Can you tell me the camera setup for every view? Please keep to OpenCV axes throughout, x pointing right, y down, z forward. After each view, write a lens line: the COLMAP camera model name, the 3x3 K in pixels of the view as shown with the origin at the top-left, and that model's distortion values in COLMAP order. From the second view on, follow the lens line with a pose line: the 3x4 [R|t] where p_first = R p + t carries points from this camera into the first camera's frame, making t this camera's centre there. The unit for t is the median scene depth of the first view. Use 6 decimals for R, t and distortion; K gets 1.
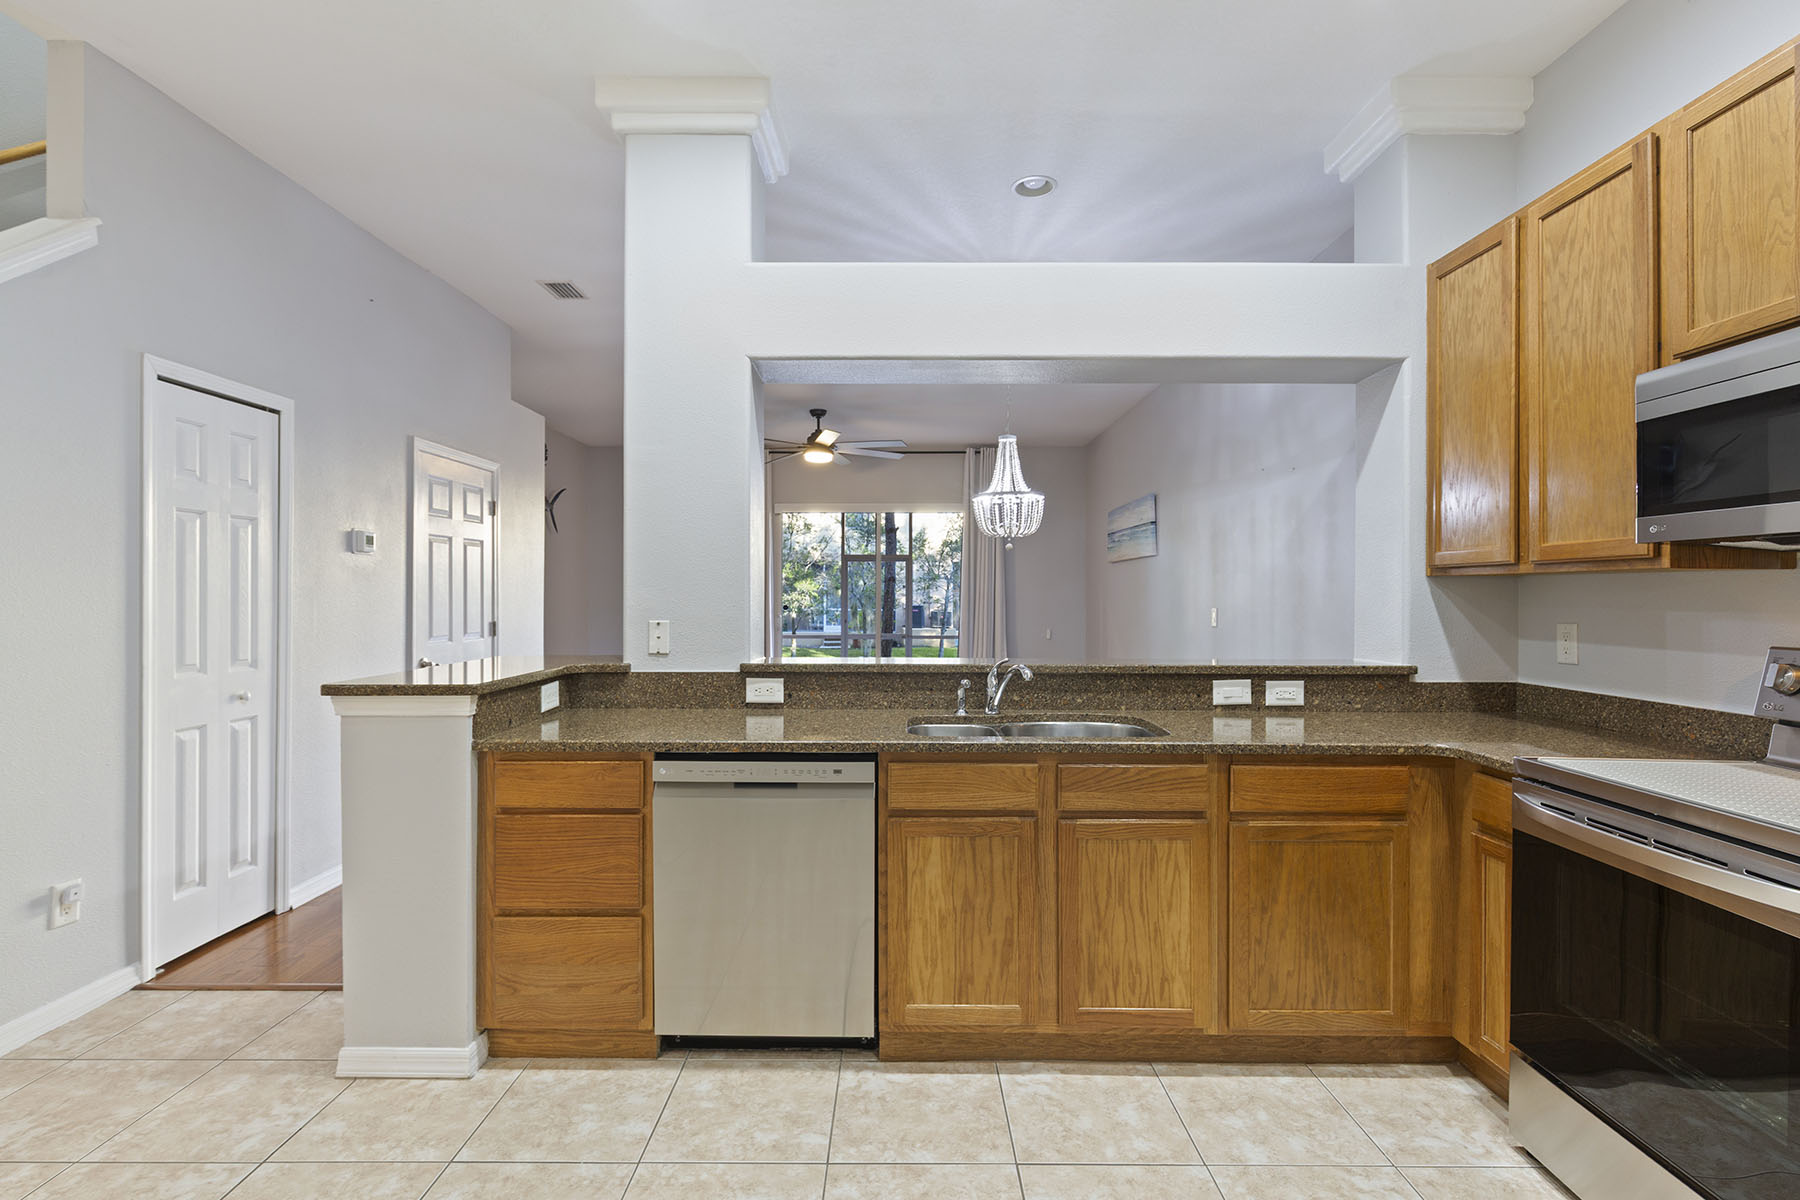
lens RADIAL K [[848.8, 0, 897.7], [0, 848.8, 592.6], [0, 0, 1]] dist [-0.004748, -0.000121]
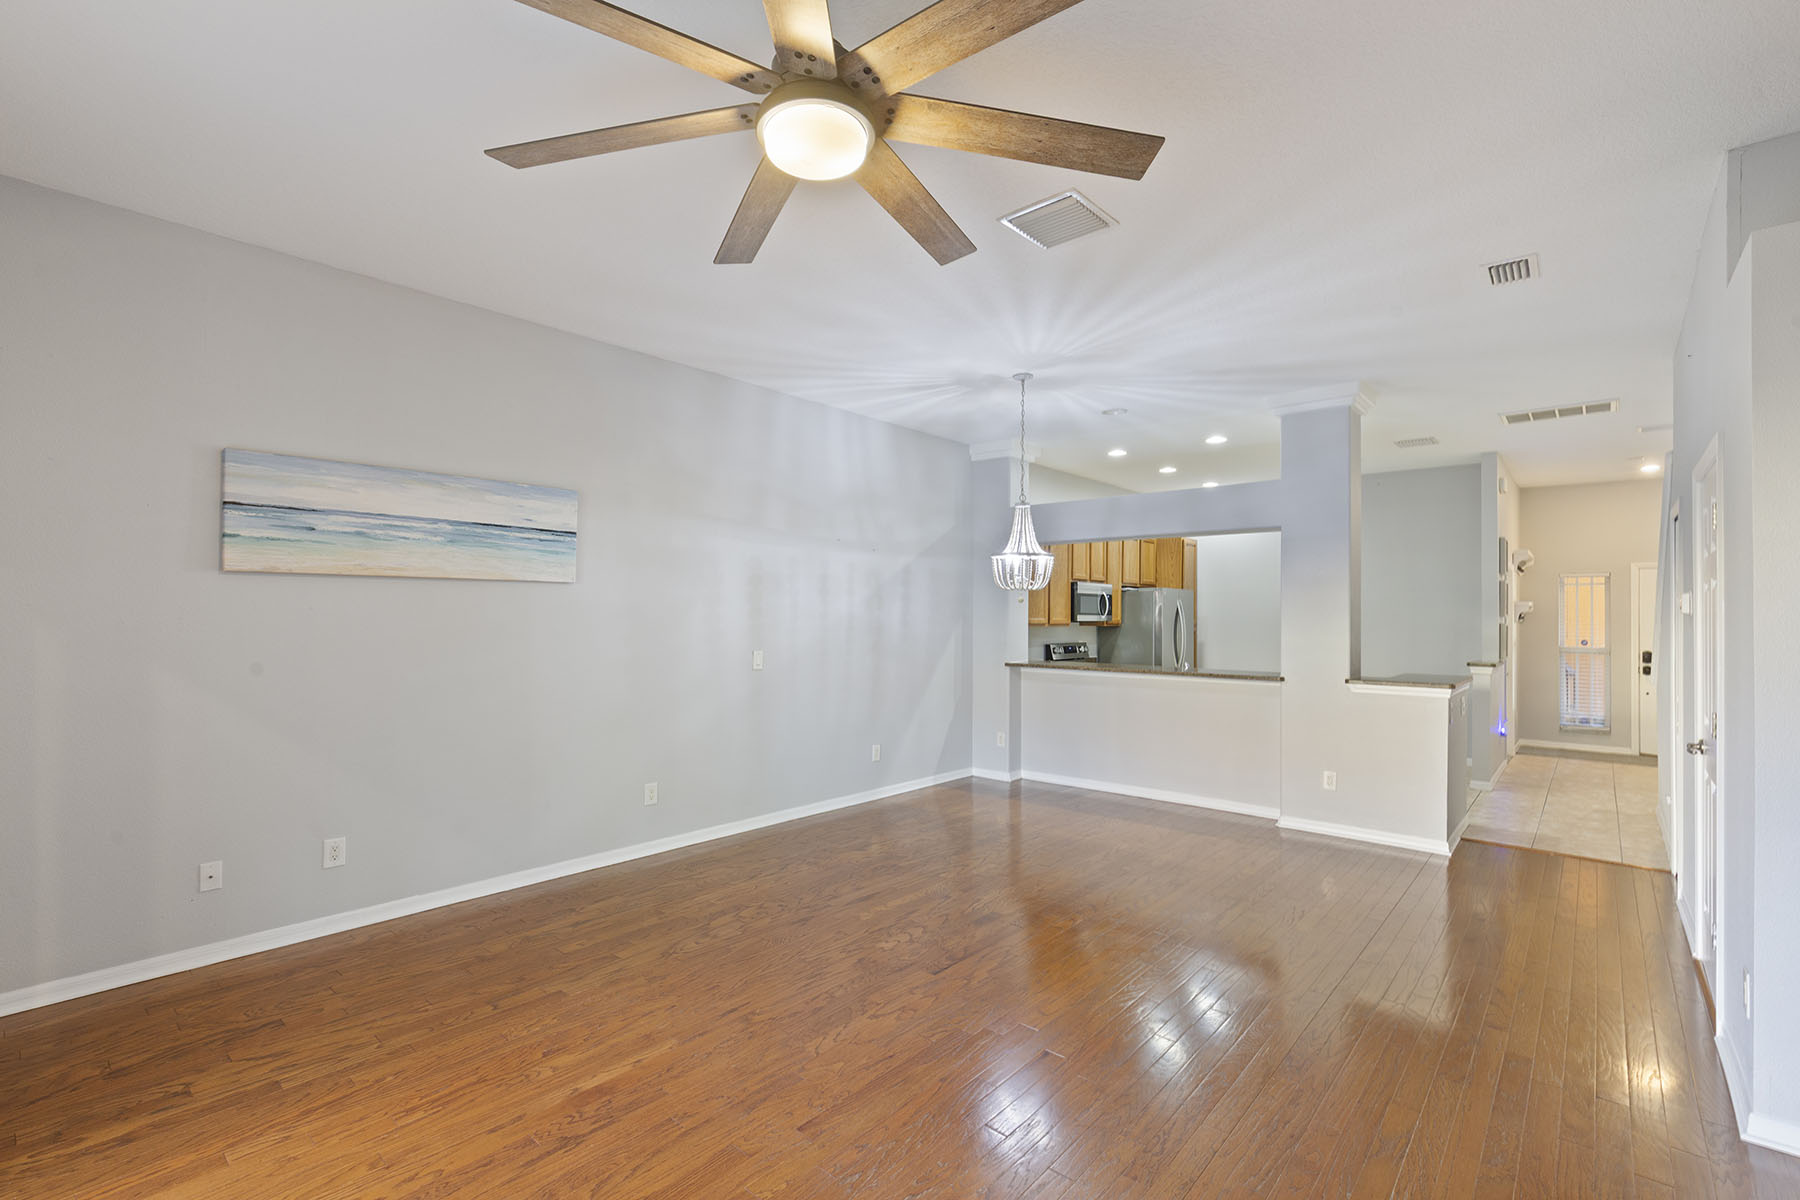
lens RADIAL K [[805.0, 0, 903.8], [0, 805.0, 608.7], [0, 0, 1]] dist [0.005712, -0.000188]
pose [[-0.760388, 0.000710, 0.649468, -0.802658], [-0.007796, 0.999917, -0.010220, -0.053650], [-0.649422, -0.012834, -0.760320, 3.444330]]
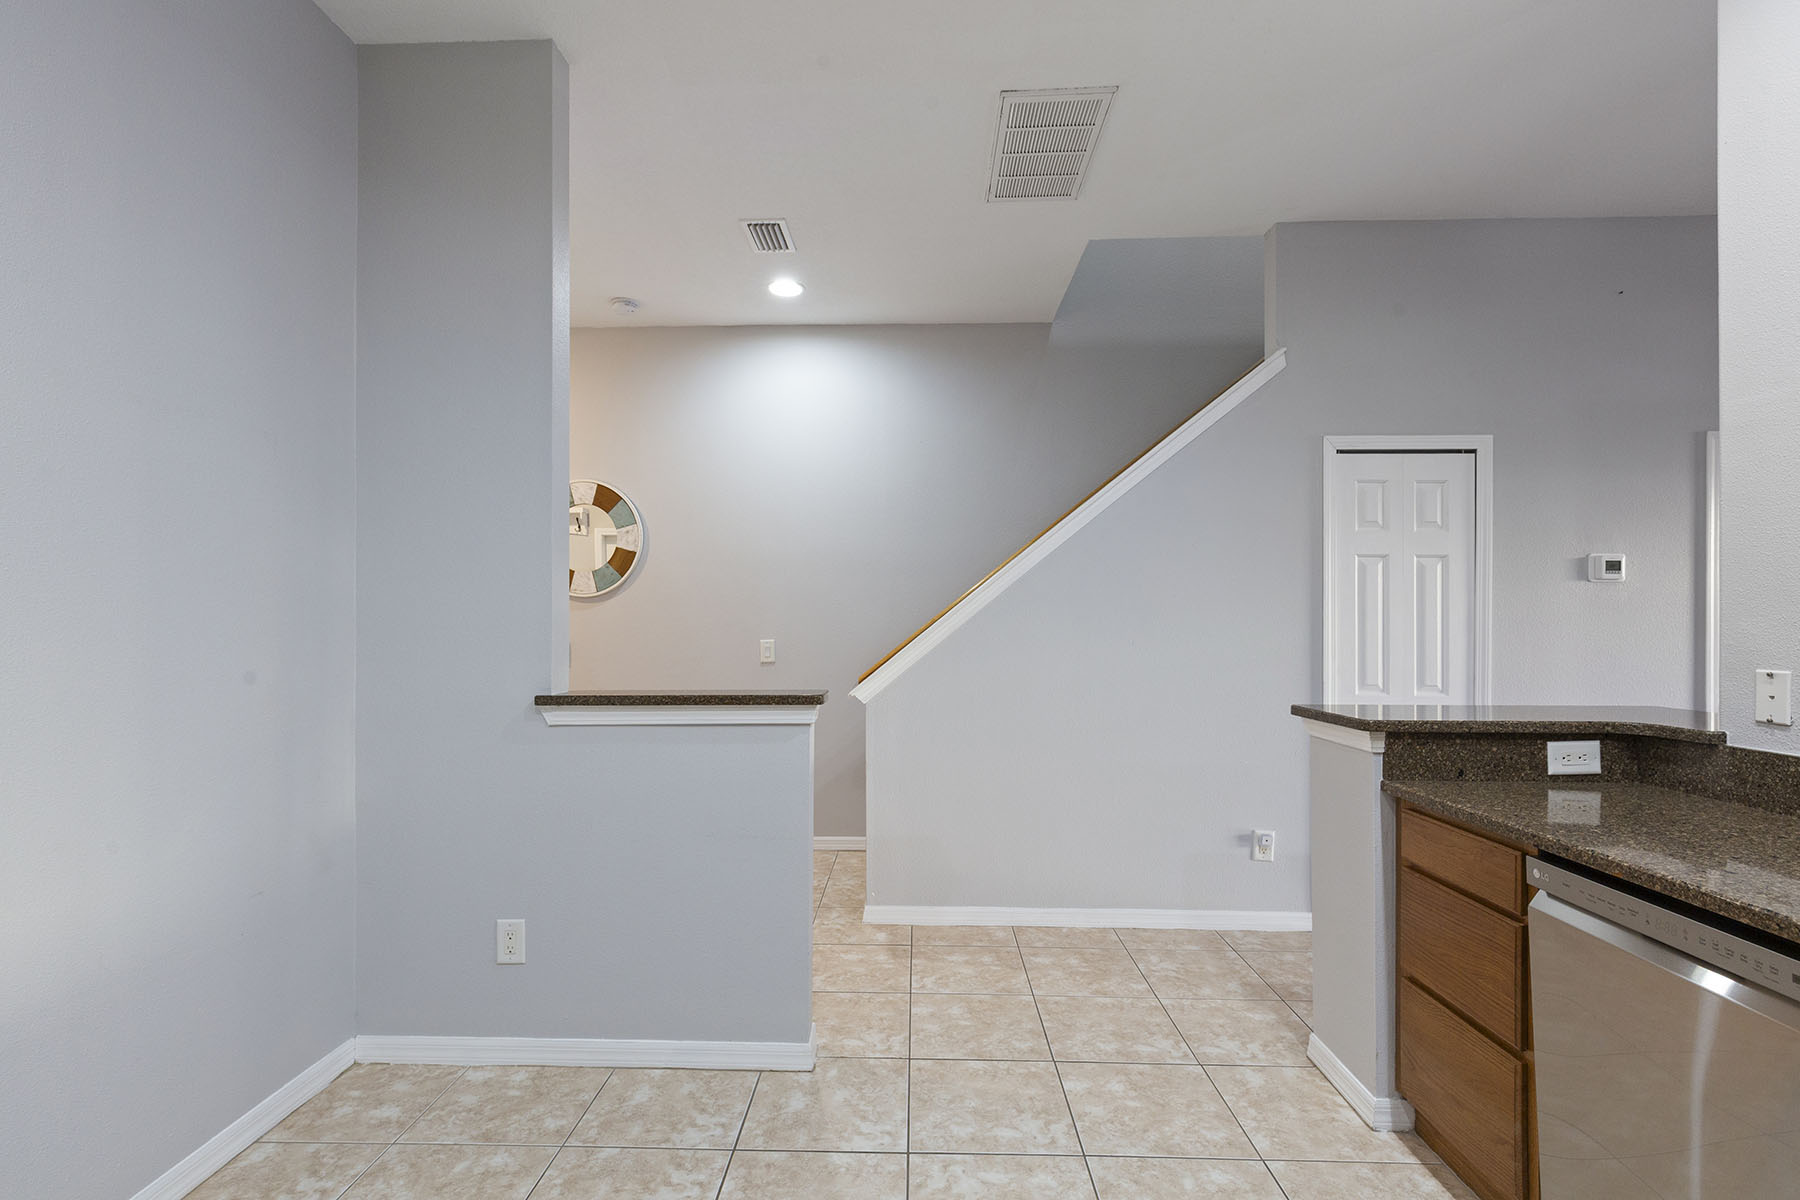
lens RADIAL K [[807.5, 0, 895.4], [0, 807.5, 621.5], [0, 0, 1]] dist [0.000807, -0.000117]
pose [[-0.027293, -0.003205, -0.999622, 0.356854], [0.000733, 0.999995, -0.003227, -0.001186], [0.999627, -0.000820, -0.027291, 0.402066]]
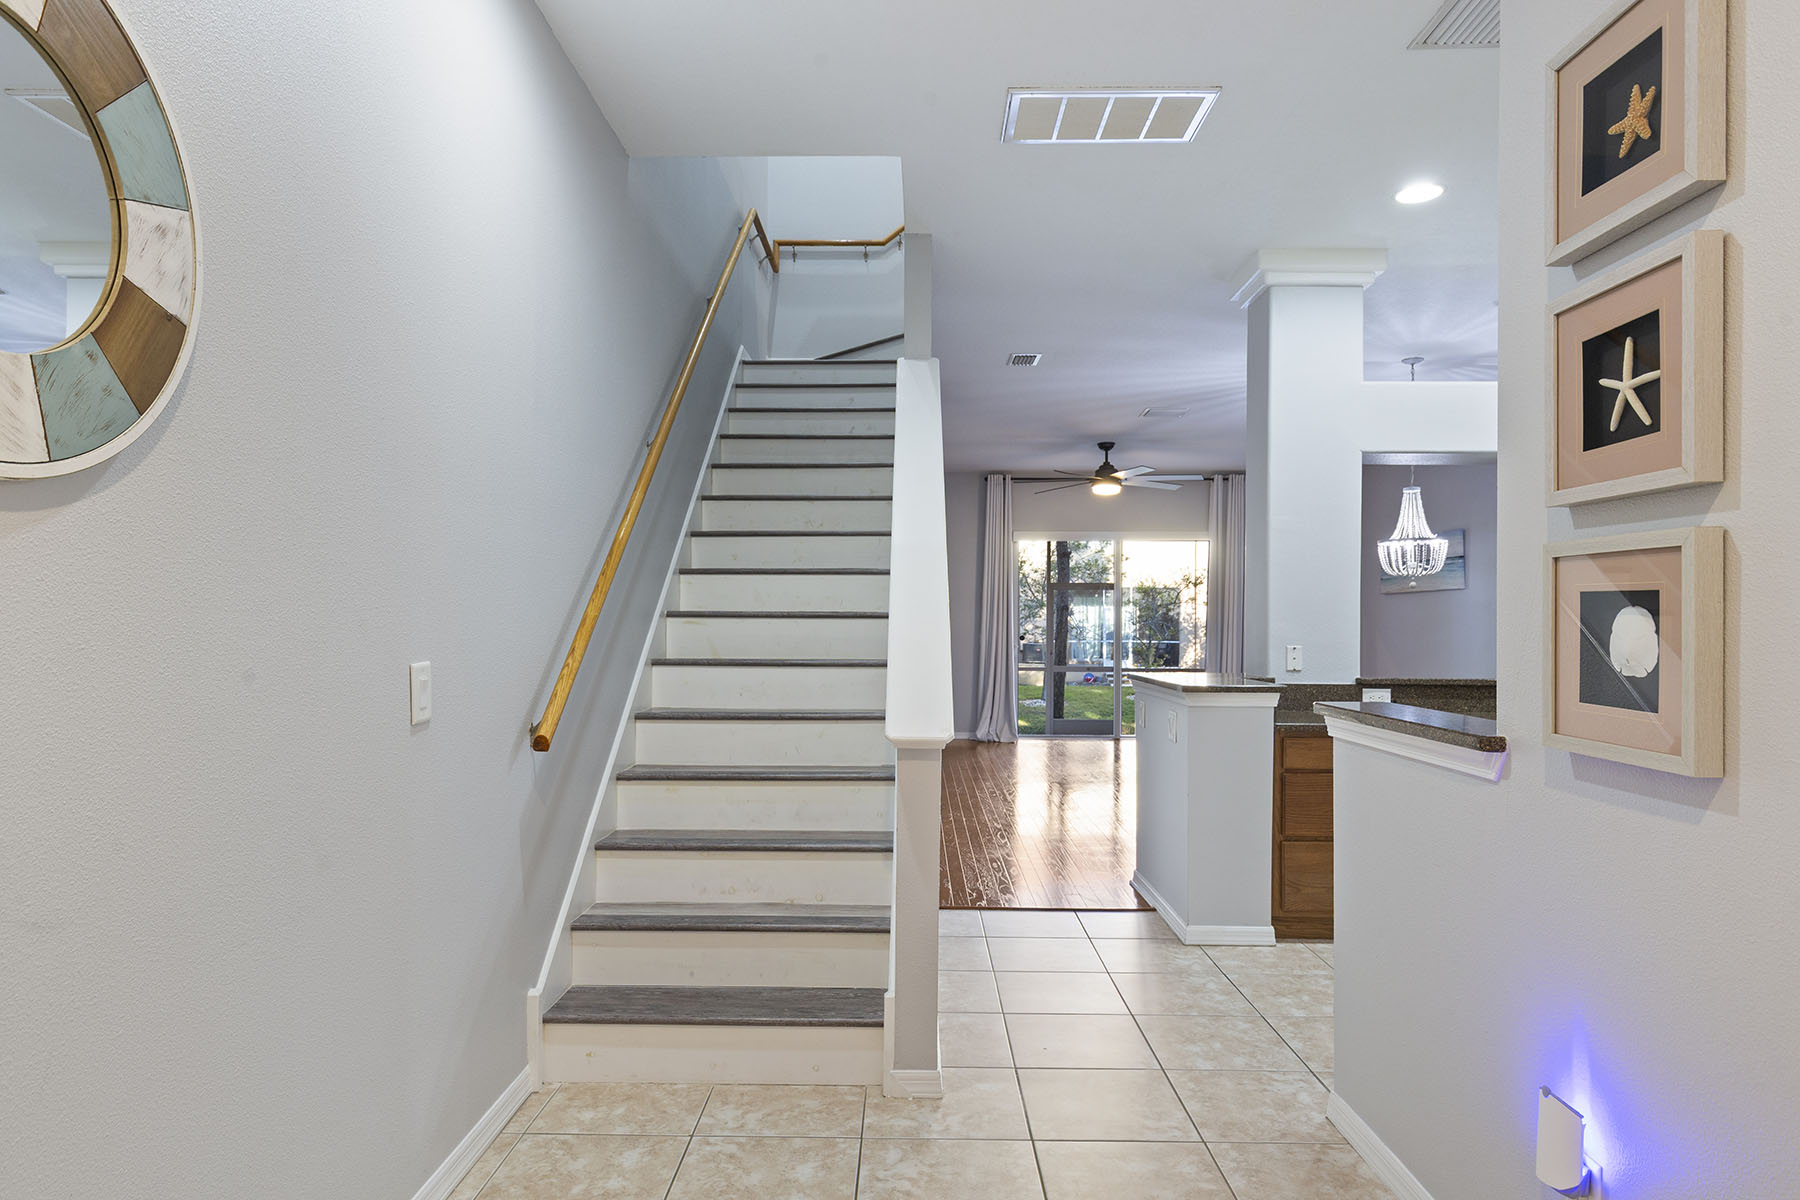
lens RADIAL K [[1049.4, 0, 886.7], [0, 1049.4, 618.2], [0, 0, 1]] dist [0.000735, 0.000713]
pose [[0.999767, 0.005888, -0.020786, -0.969077], [-0.005970, 0.999975, -0.003885, -0.000608], [0.020762, 0.004008, 0.999776, -0.742107]]
